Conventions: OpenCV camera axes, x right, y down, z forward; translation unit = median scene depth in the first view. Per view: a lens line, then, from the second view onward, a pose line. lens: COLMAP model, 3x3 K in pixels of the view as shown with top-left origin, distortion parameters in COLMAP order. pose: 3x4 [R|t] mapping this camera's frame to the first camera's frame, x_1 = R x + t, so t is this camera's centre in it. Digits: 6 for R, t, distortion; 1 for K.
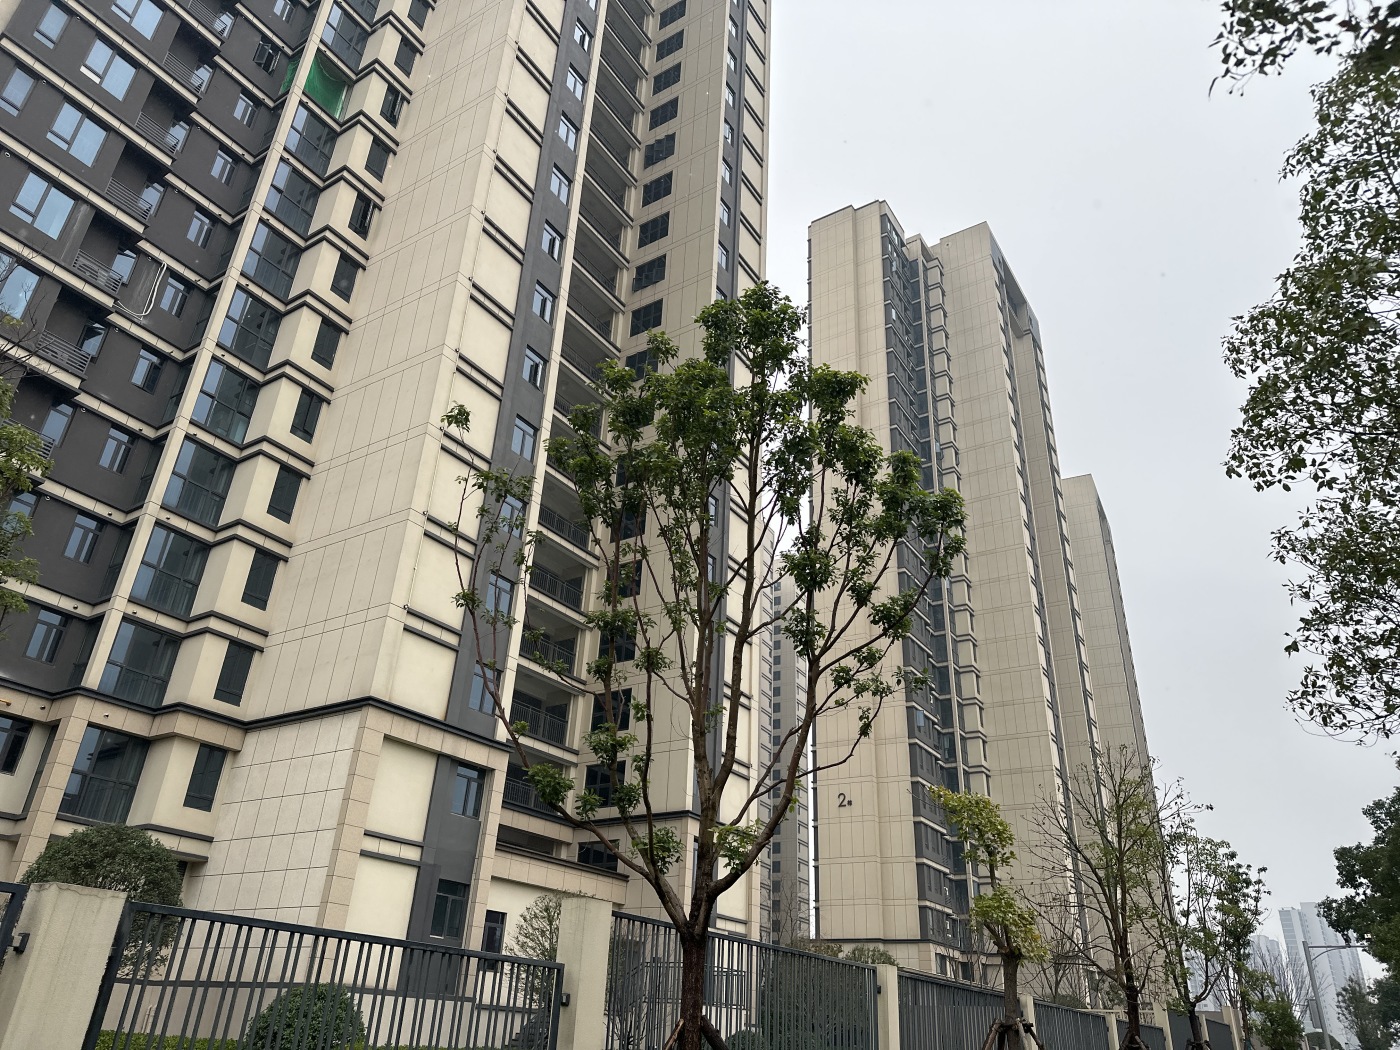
lens RADIAL K [[982.6, 0, 700.0], [0, 982.6, 525.0], [0, 0, 1]] dist [0.195903, -0.337583]
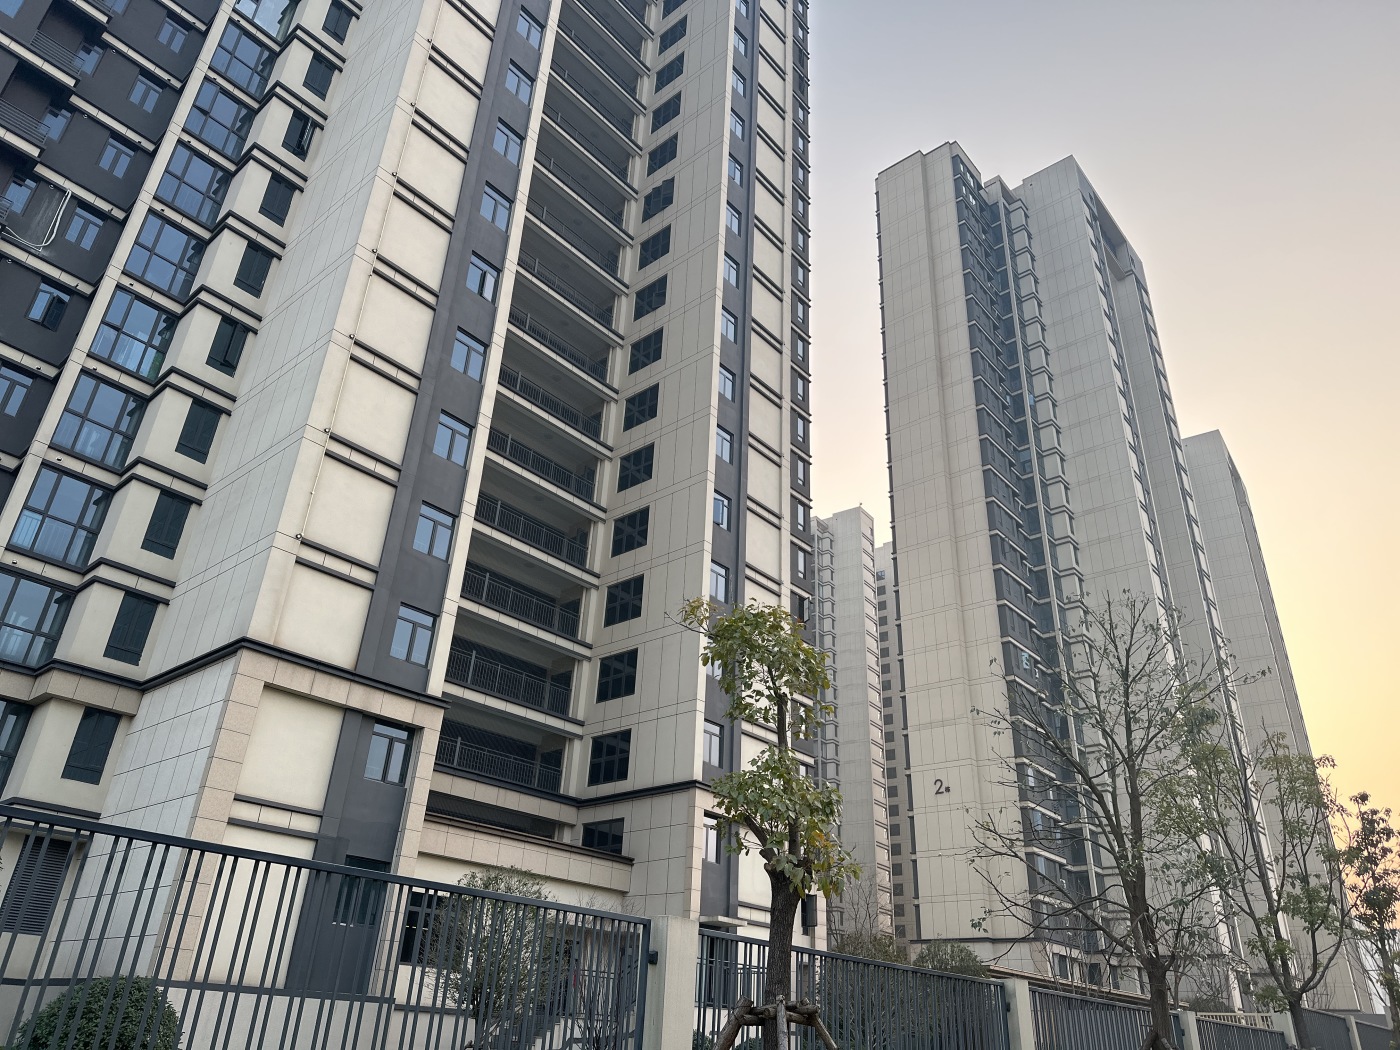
lens RADIAL K [[988.2, 0, 701.6], [0, 988.2, 520.6], [0, 0, 1]] dist [0.127830, -0.170003]
pose [[0.990875, -0.065041, -0.118057, 0.112255], [0.063247, 0.997819, -0.018884, 0.082831], [0.119028, 0.011245, 0.992827, 0.152900]]
